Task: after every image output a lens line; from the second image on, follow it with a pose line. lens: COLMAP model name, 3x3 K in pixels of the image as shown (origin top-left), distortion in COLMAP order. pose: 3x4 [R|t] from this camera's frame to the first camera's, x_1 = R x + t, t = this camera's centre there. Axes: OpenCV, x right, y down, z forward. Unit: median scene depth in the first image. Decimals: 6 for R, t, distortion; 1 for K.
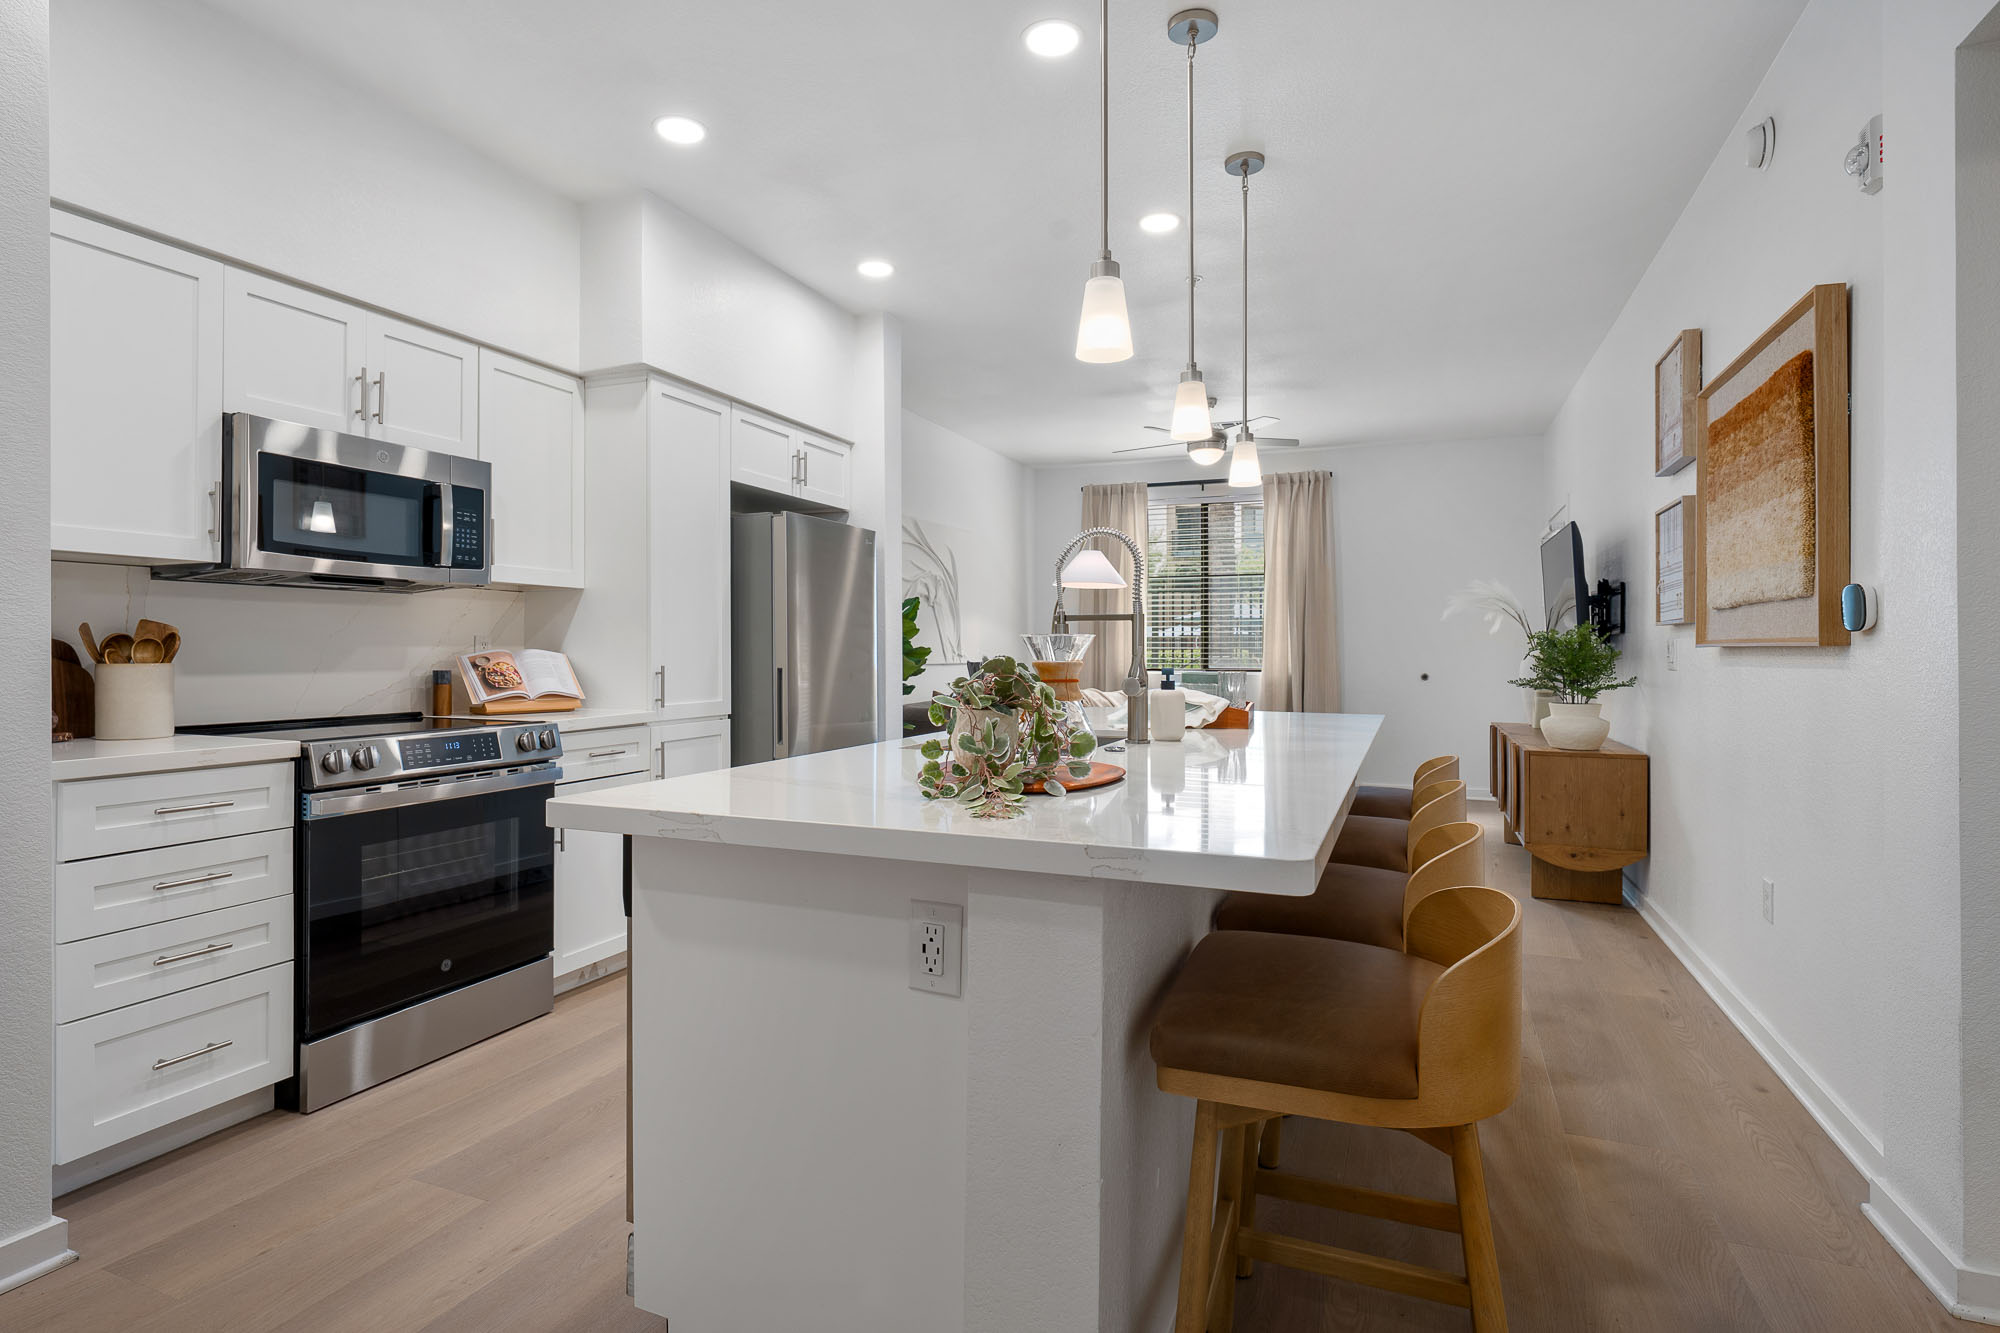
lens RADIAL K [[988.6, 0, 987.4], [0, 988.6, 650.7], [0, 0, 1]] dist [0.000151, -0.000289]
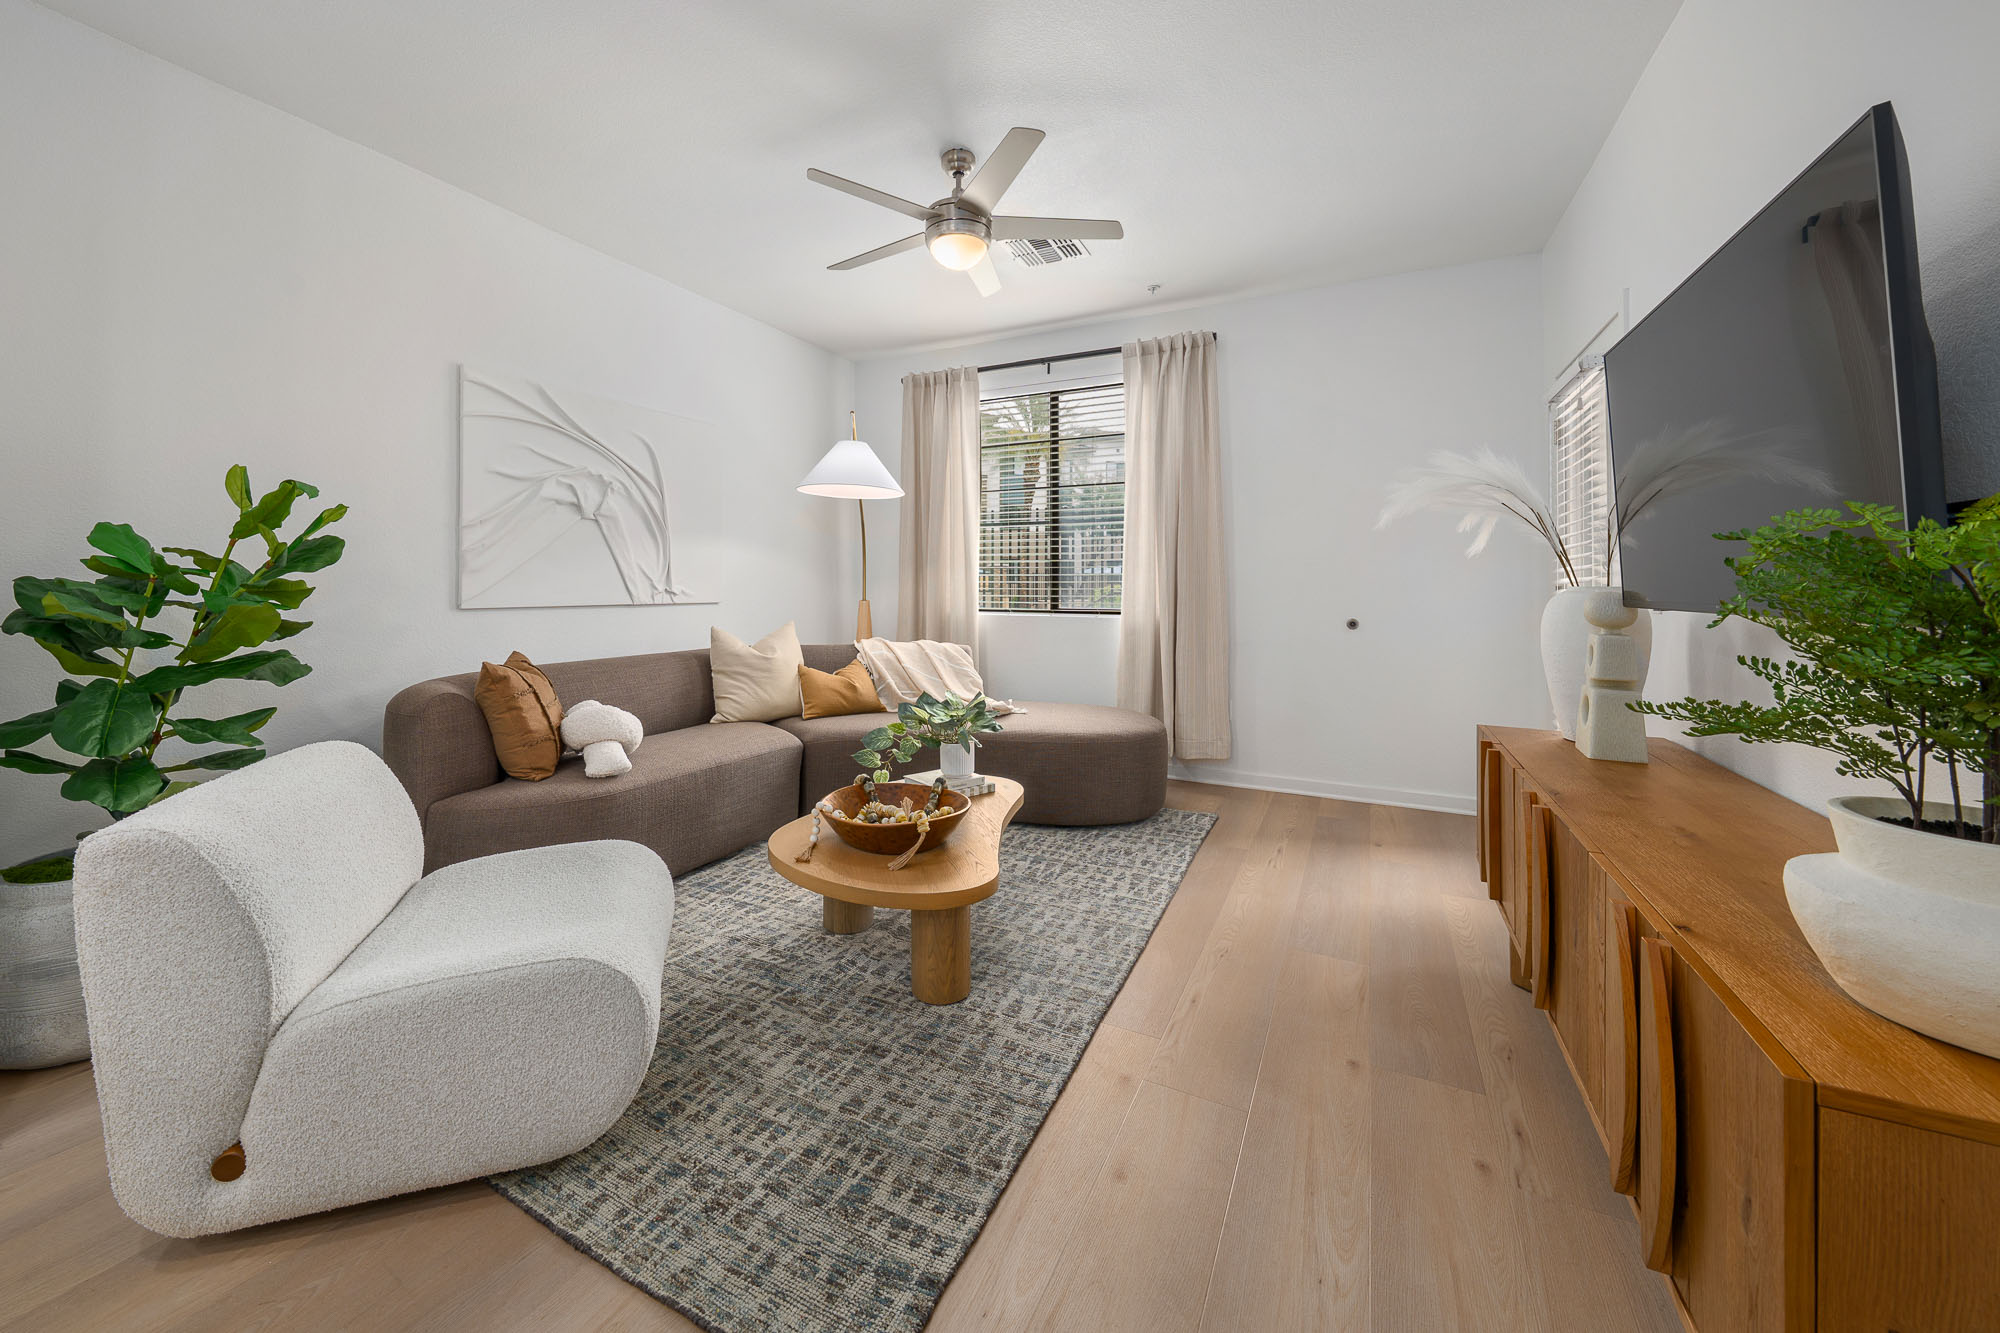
lens RADIAL K [[724.6, 0, 963.6], [0, 724.6, 586.2], [0, 0, 1]] dist [-0.007981, -0.000043]
pose [[0.995738, 0.001512, -0.092219, 0.493215], [-0.001311, 0.999997, 0.002239, -0.001404], [0.092222, -0.002108, 0.995736, 1.065339]]
